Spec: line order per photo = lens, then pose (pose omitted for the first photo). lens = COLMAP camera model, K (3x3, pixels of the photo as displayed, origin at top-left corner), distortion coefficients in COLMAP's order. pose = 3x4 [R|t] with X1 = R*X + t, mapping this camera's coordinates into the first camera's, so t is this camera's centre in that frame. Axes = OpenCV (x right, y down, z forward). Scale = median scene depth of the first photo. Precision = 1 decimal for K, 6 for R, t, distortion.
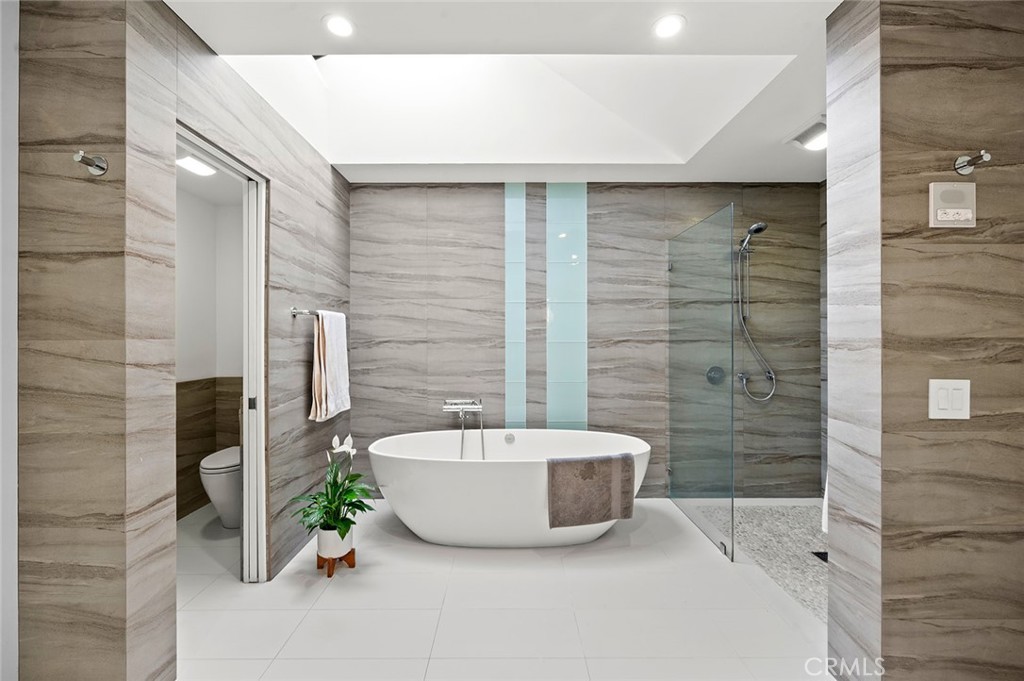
lens RADIAL K [[465.4, 0, 508.2], [0, 465.4, 342.0], [0, 0, 1]] dist [0.004897, 0.000874]
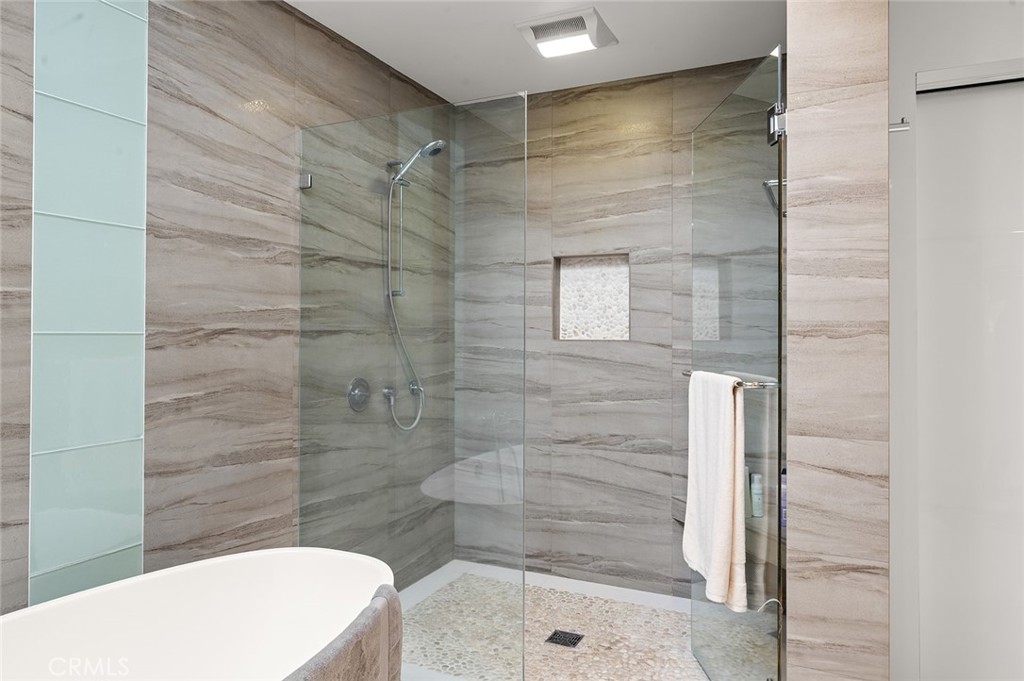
lens RADIAL K [[678.9, 0, 511.9], [0, 678.9, 329.7], [0, 0, 1]] dist [0.004422, 0.000883]
pose [[0.405051, 0.009637, 0.914243, -0.220388], [0.009018, 0.999854, -0.014535, 0.007549], [-0.914250, 0.014132, 0.404904, 0.503432]]
